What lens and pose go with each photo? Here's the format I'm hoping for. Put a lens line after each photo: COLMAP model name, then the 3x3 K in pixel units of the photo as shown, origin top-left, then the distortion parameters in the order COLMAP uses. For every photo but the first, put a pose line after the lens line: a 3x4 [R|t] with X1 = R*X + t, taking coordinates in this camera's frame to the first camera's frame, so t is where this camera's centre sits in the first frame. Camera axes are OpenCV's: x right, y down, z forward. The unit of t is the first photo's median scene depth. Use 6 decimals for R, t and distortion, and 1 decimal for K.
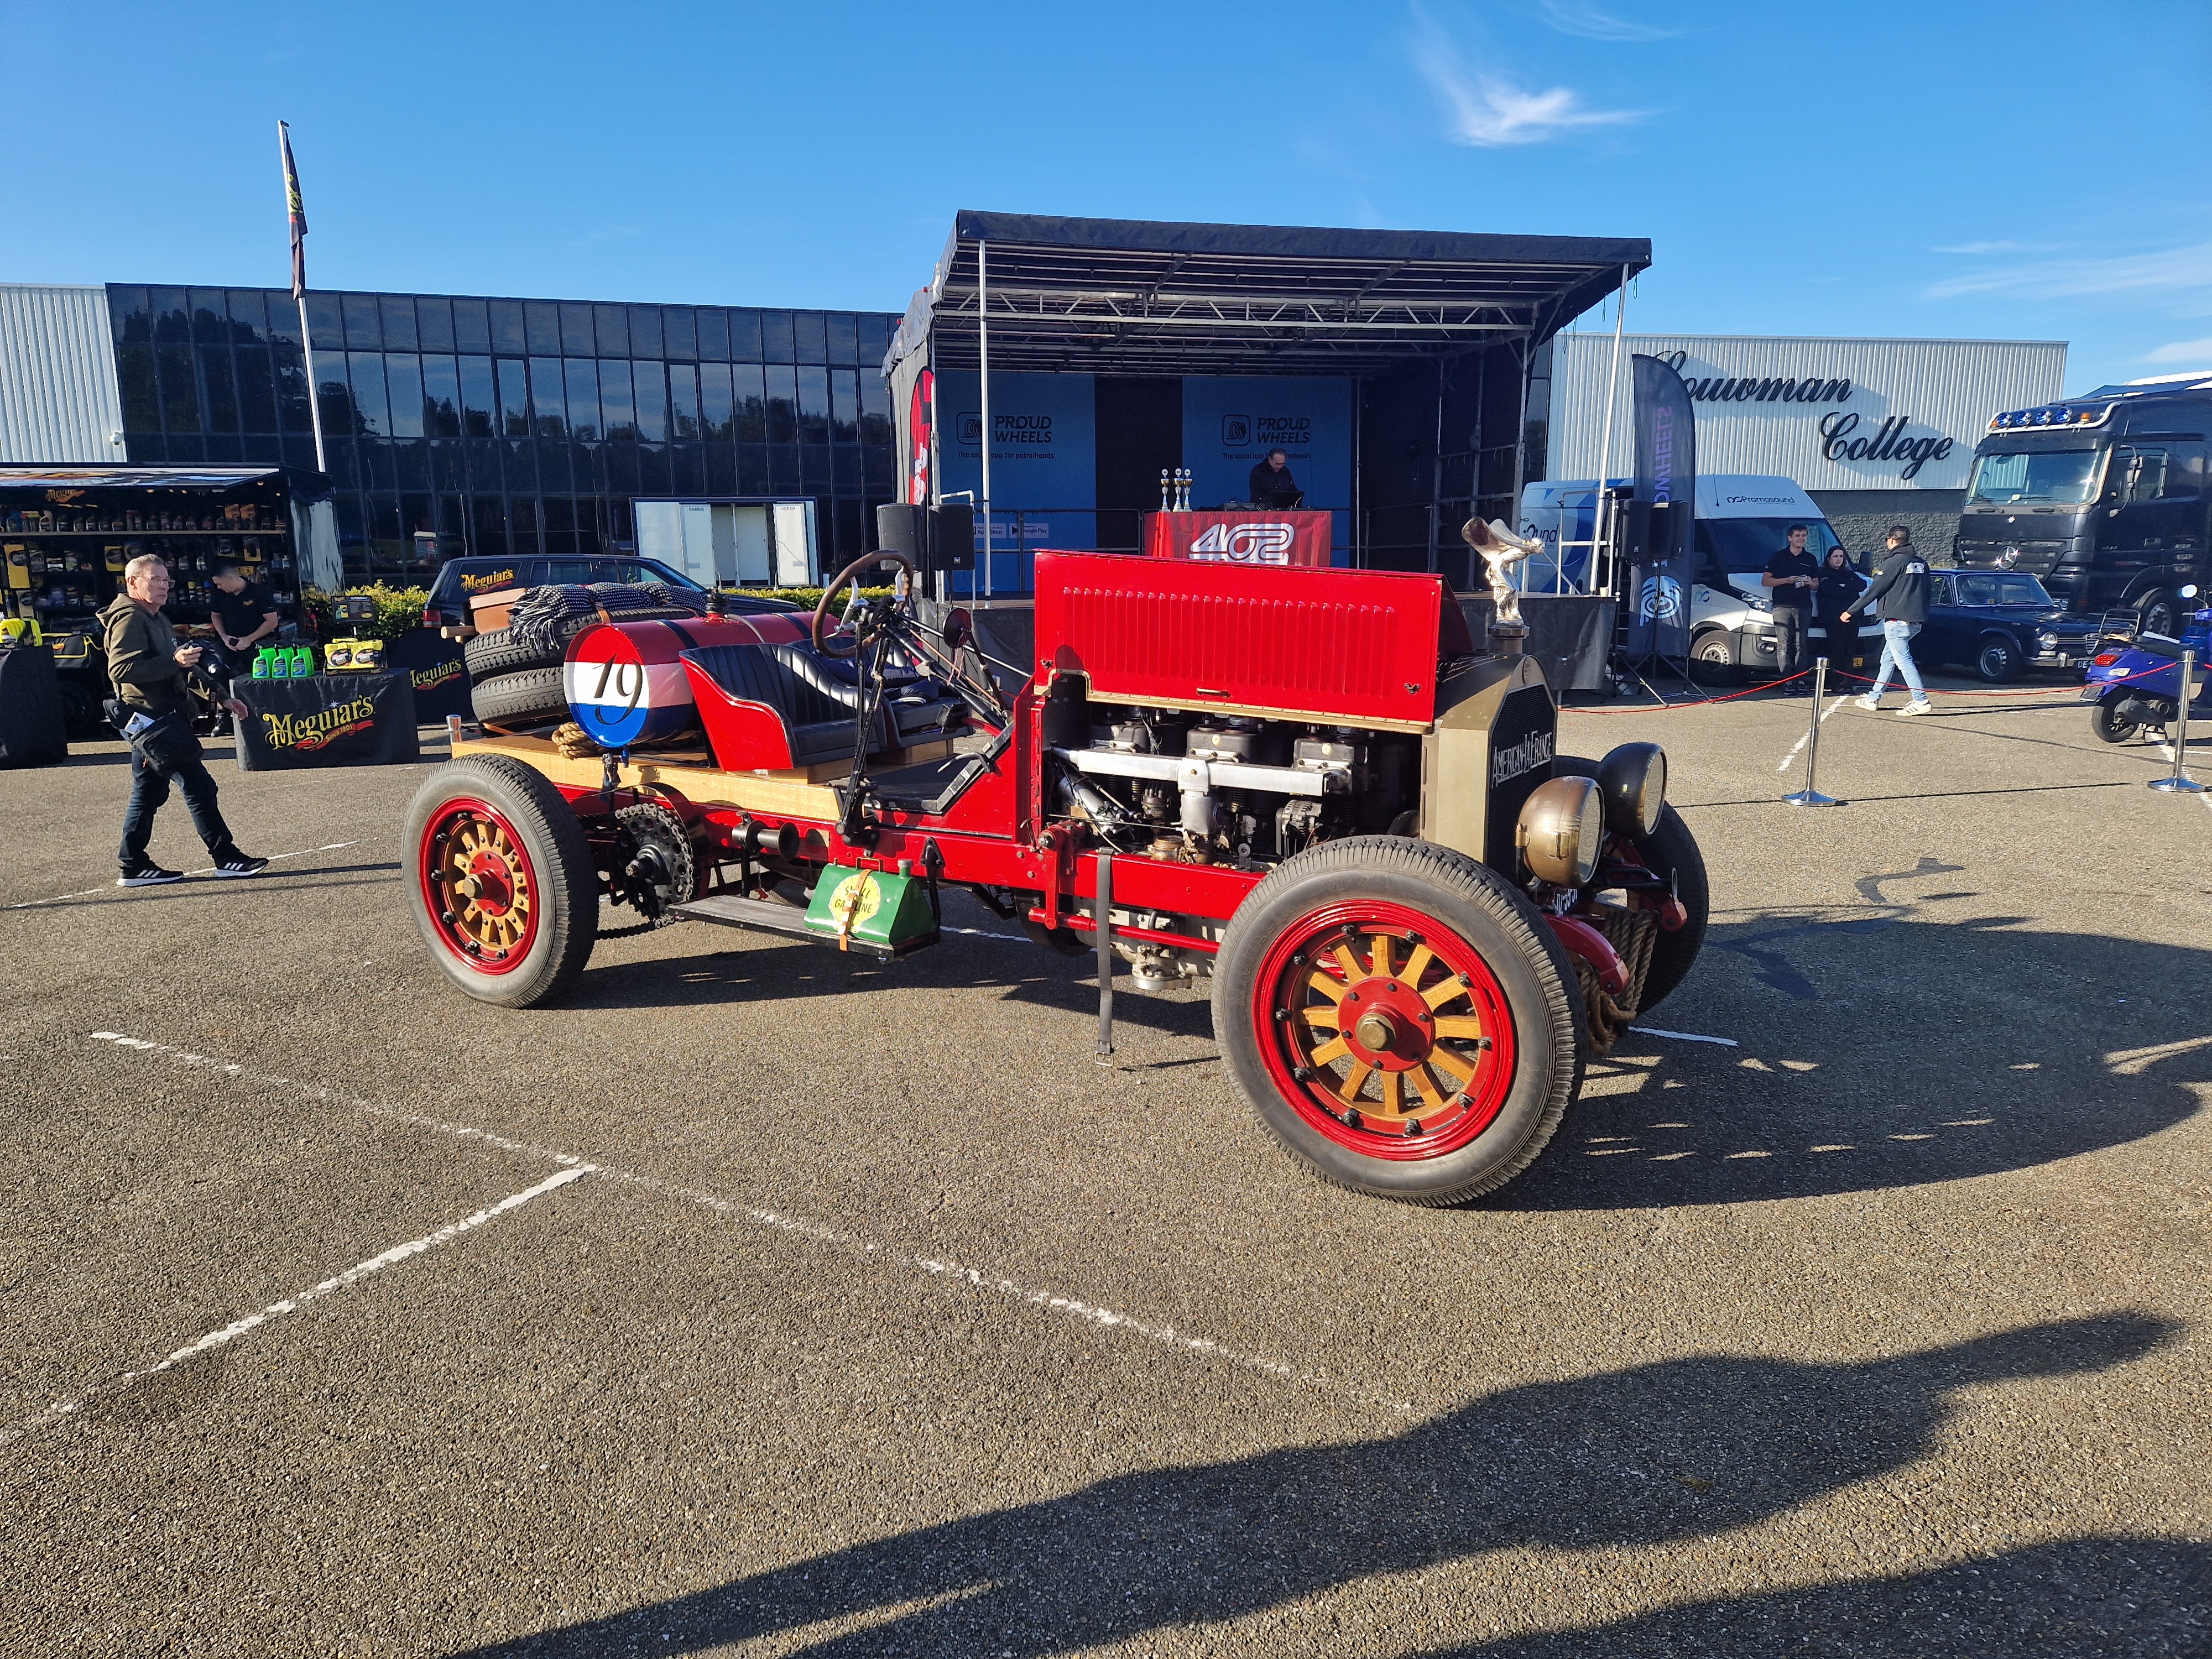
lens RADIAL K [[1449.6, 0, 1087.1], [0, 1449.6, 815.0], [0, 0, 1]] dist [0.079551, -0.065890]
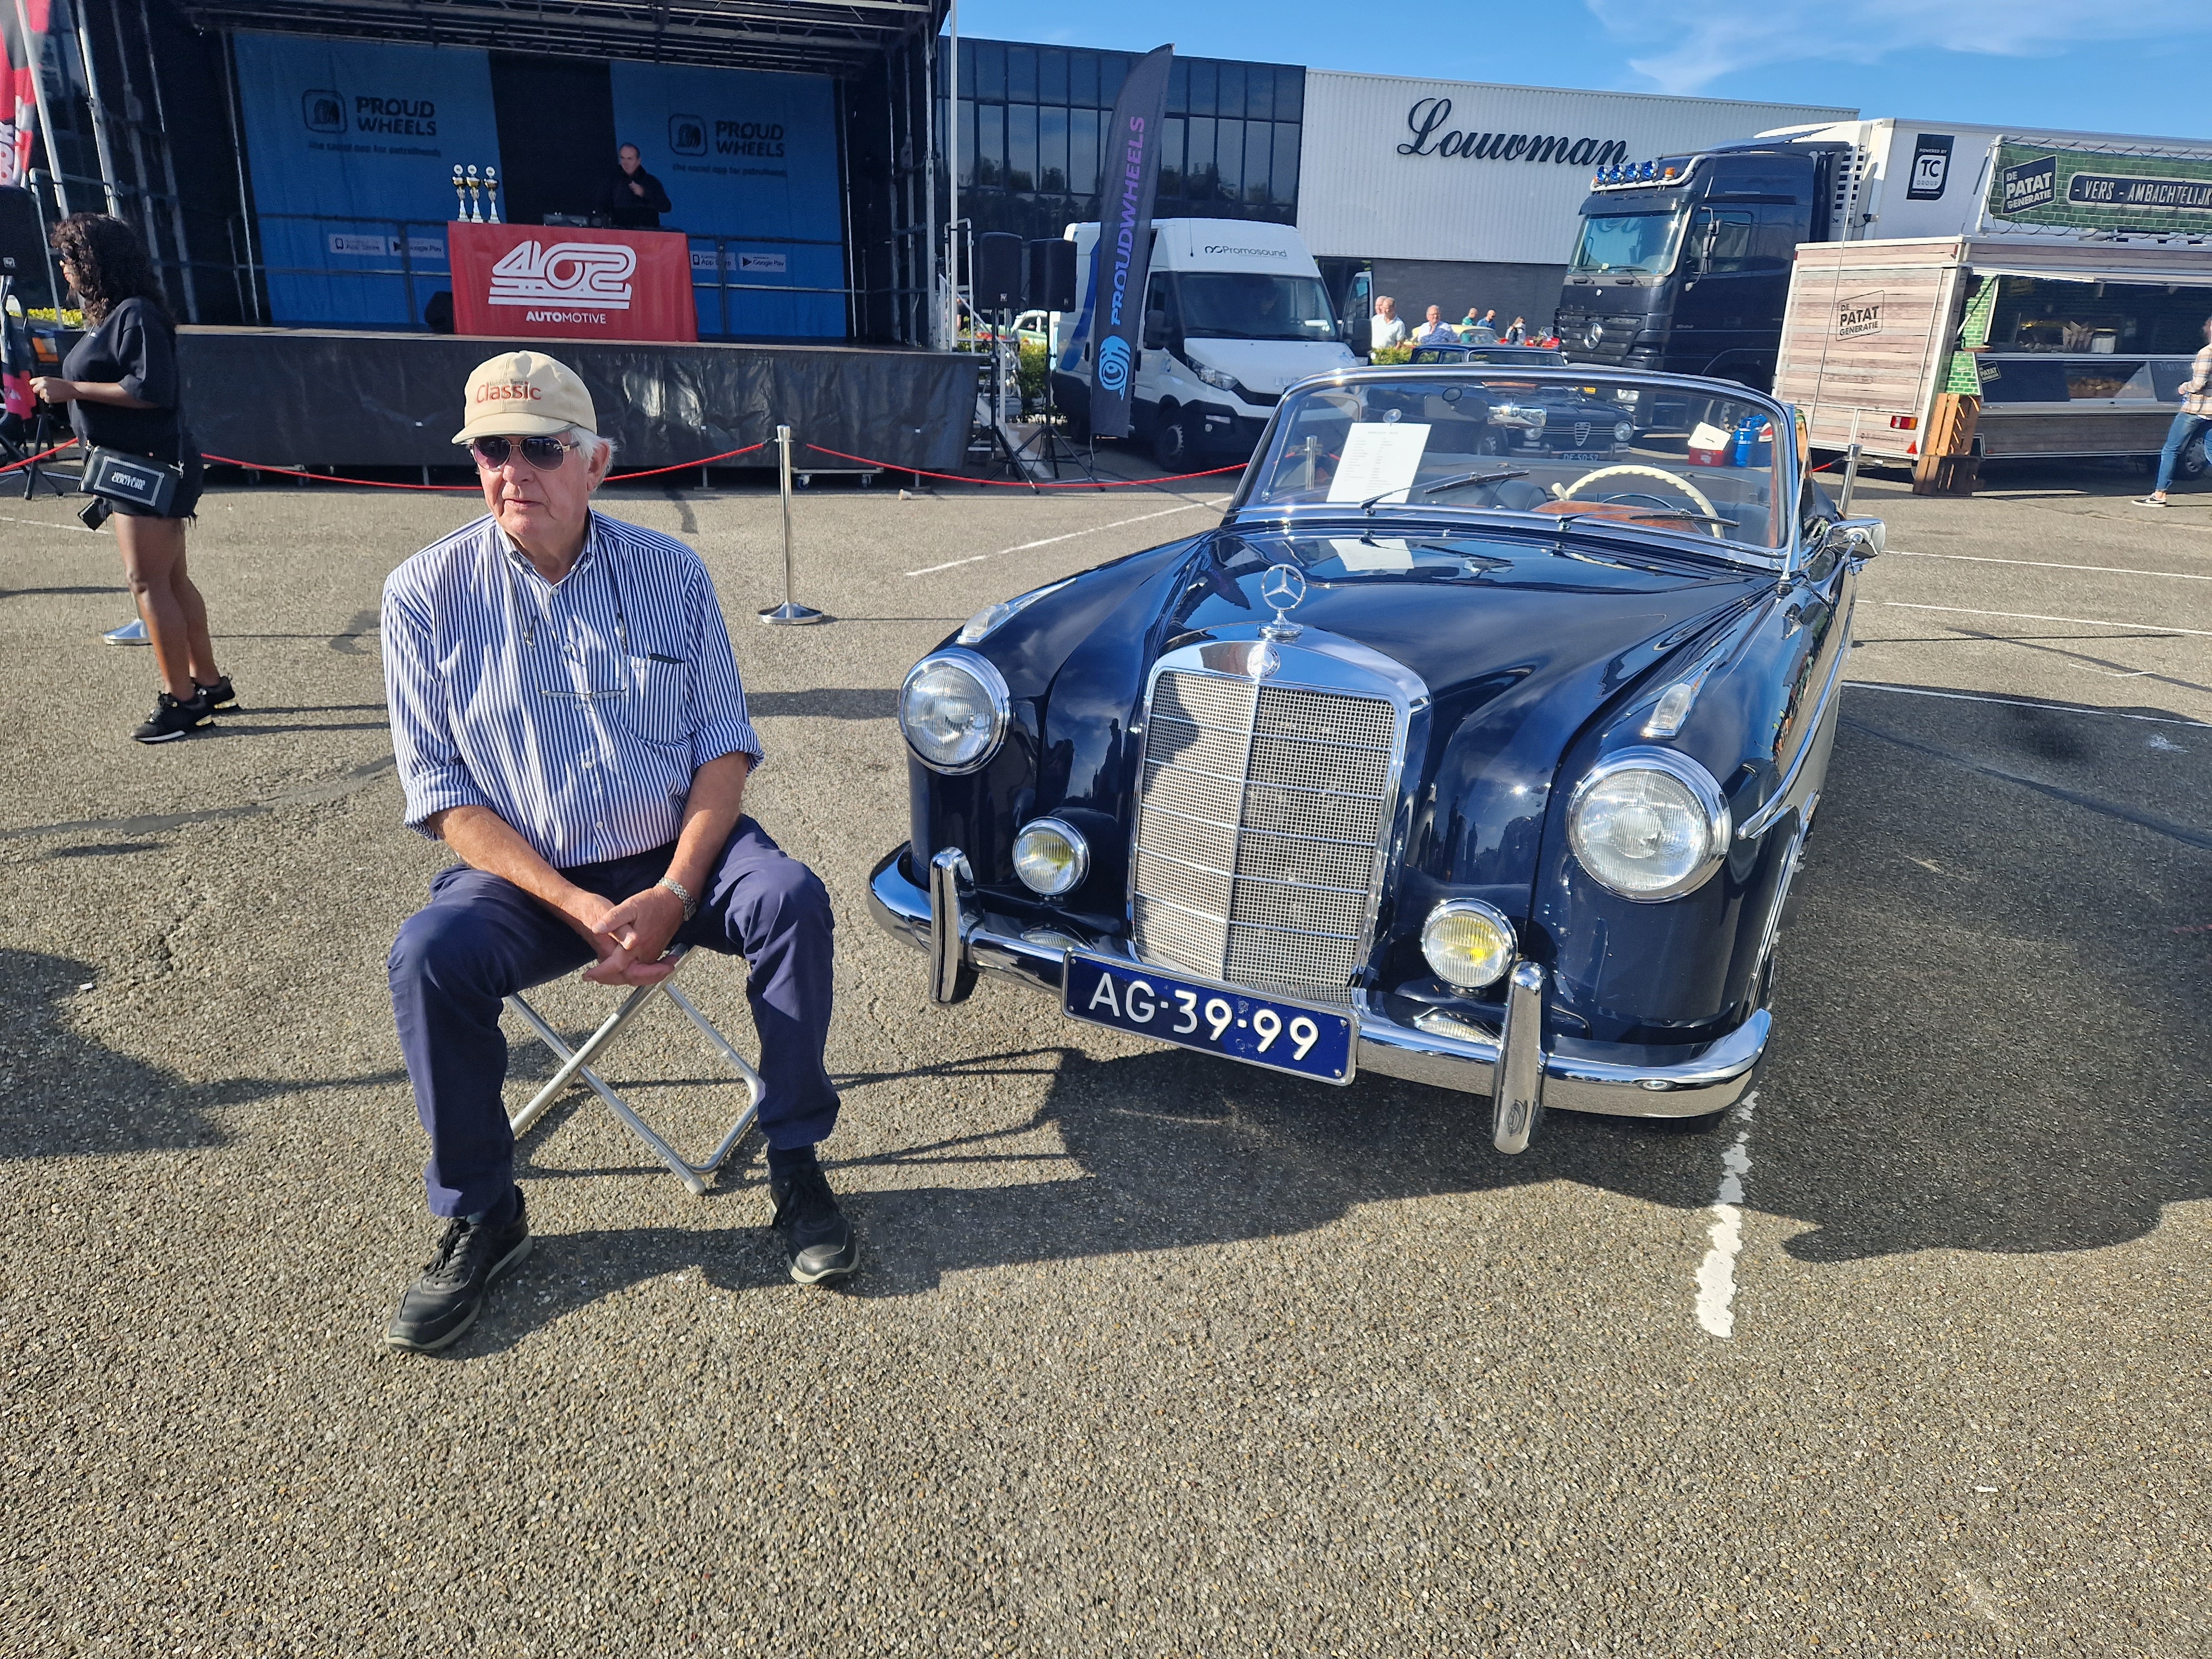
lens RADIAL K [[1464.6, 0, 1131.4], [0, 1464.6, 802.7], [0, 0, 1]] dist [0.082589, -0.072923]
pose [[0.996099, 0.008304, 0.087857, 1.013846], [-0.020369, 0.990315, 0.137336, -0.035970], [-0.085865, -0.138589, 0.986621, 0.331228]]
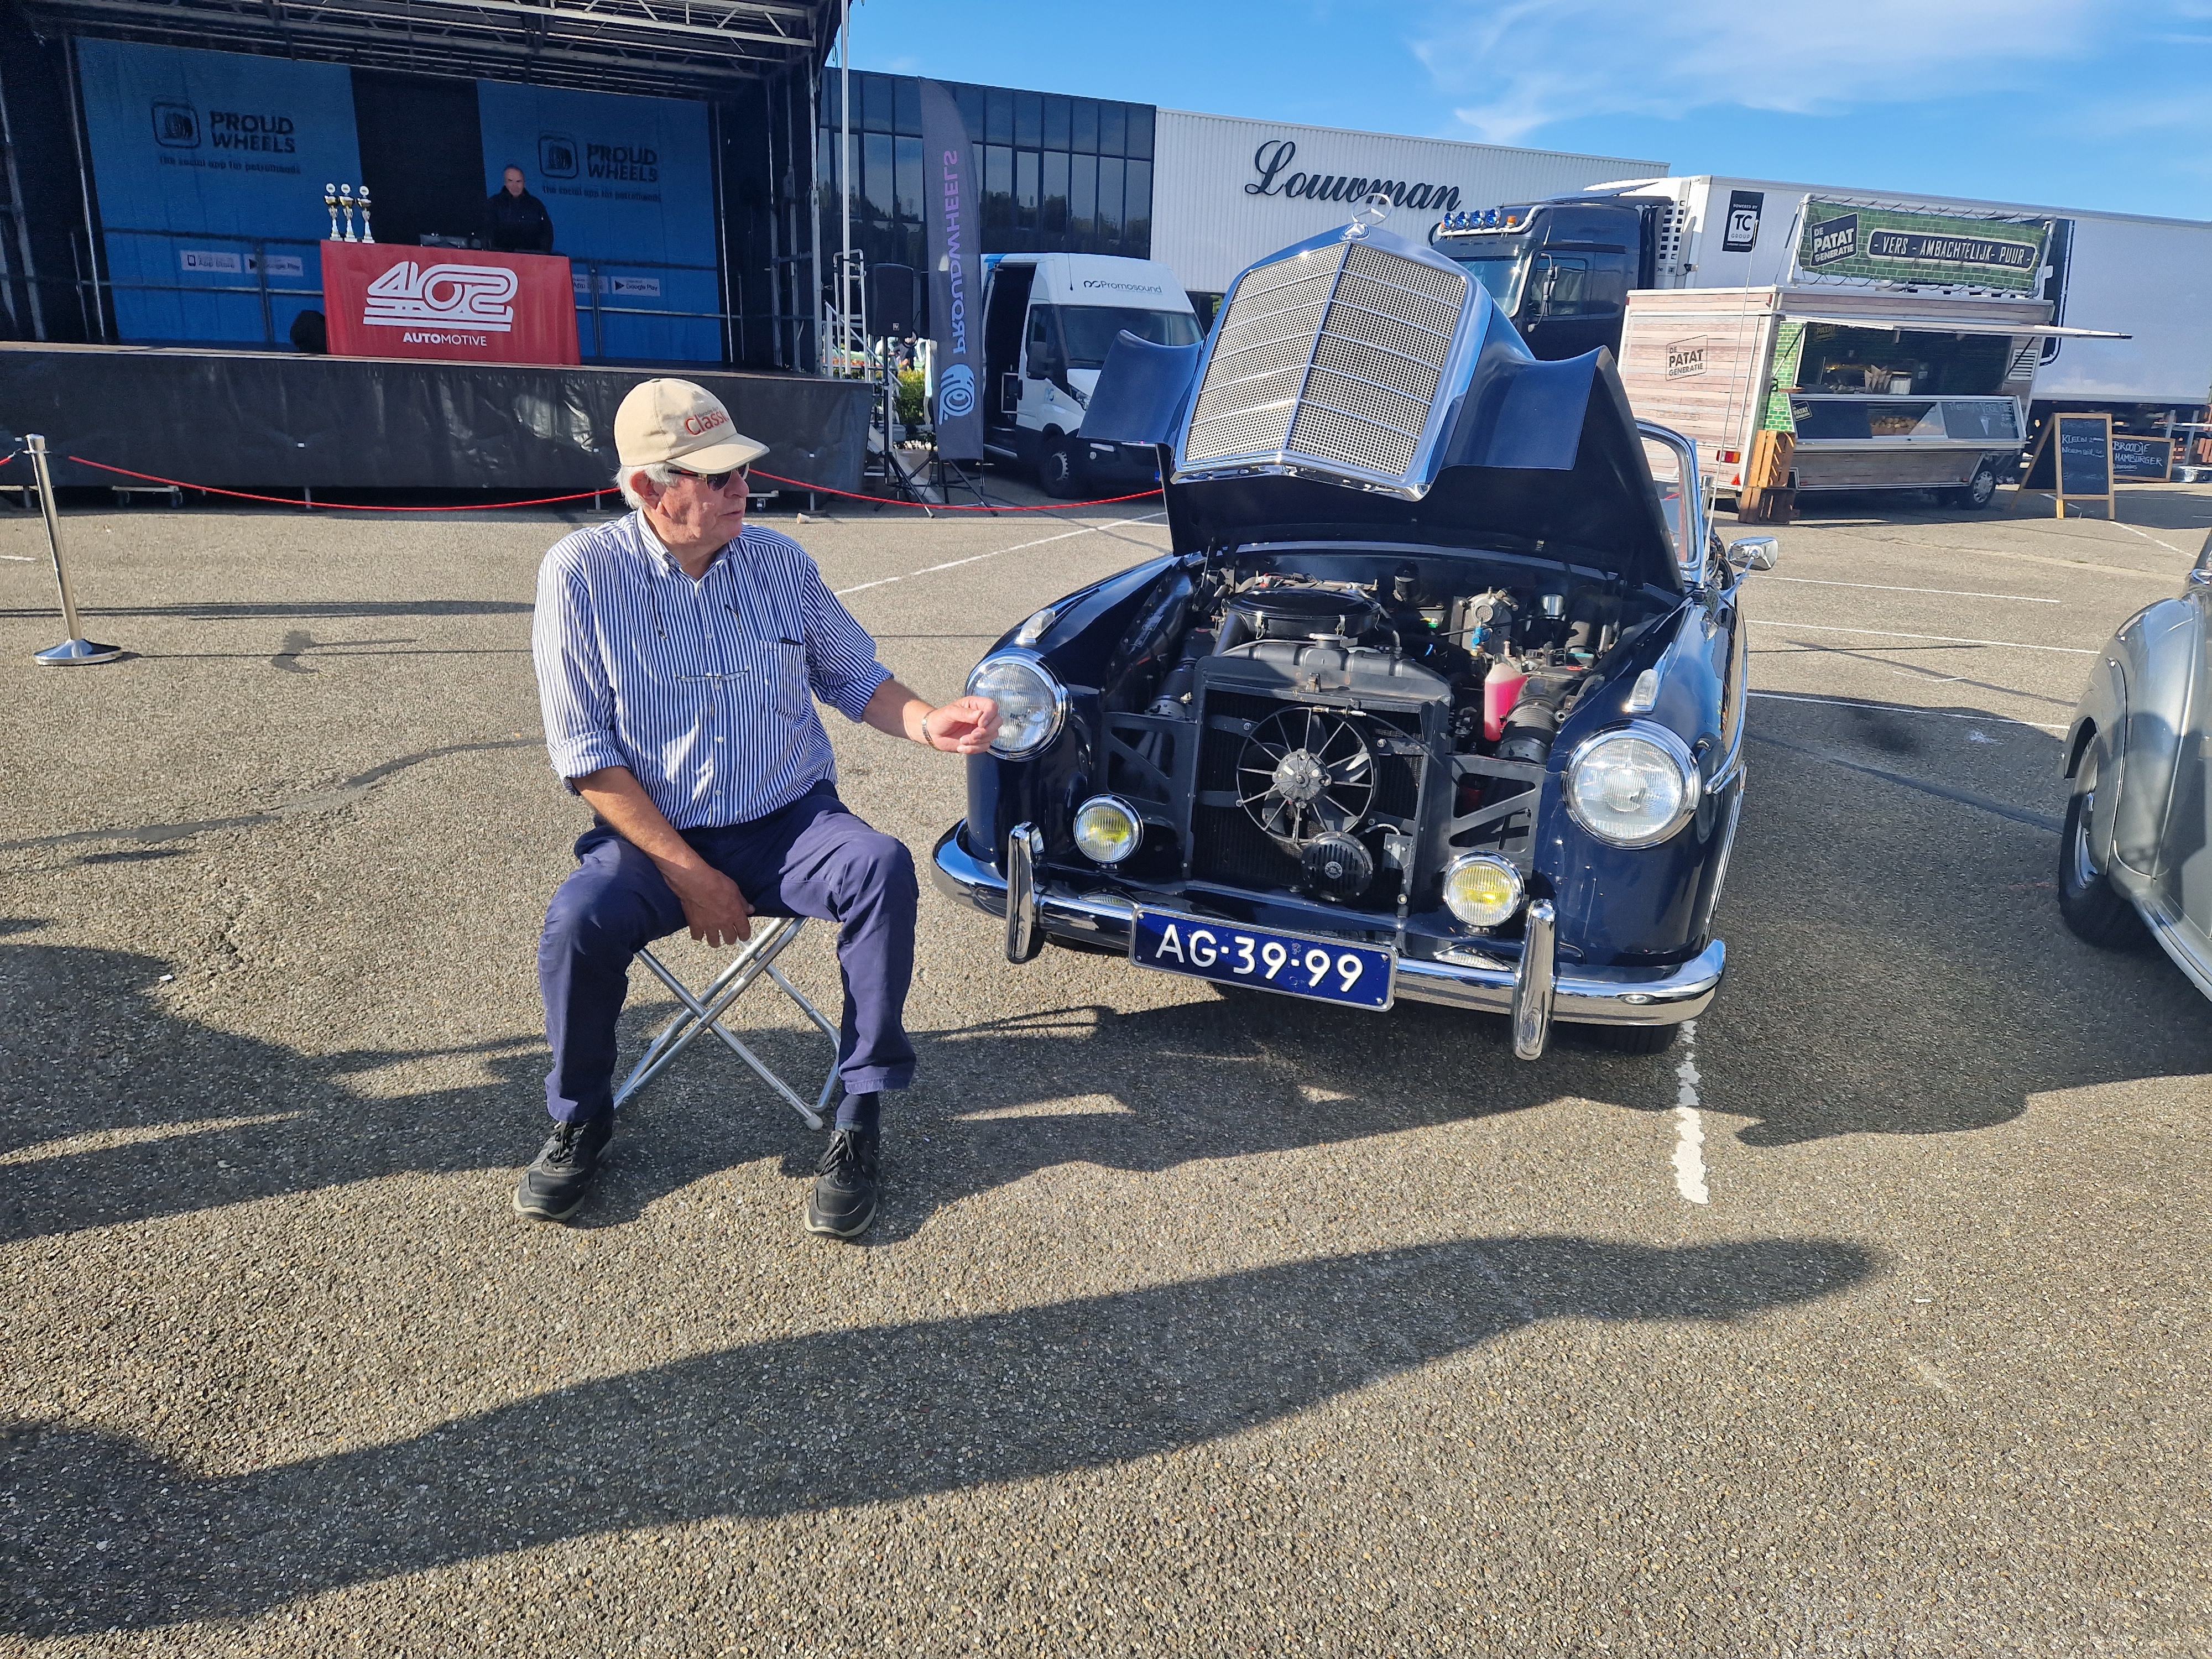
lens RADIAL K [[1455.1, 0, 1134.4], [0, 1455.1, 816.5], [0, 0, 1]] dist [0.087379, -0.082282]
pose [[0.981979, -0.008984, 0.188774, 0.936405], [-0.015504, 0.991673, 0.127848, -0.026202], [-0.188351, -0.128471, 0.973663, 0.274006]]
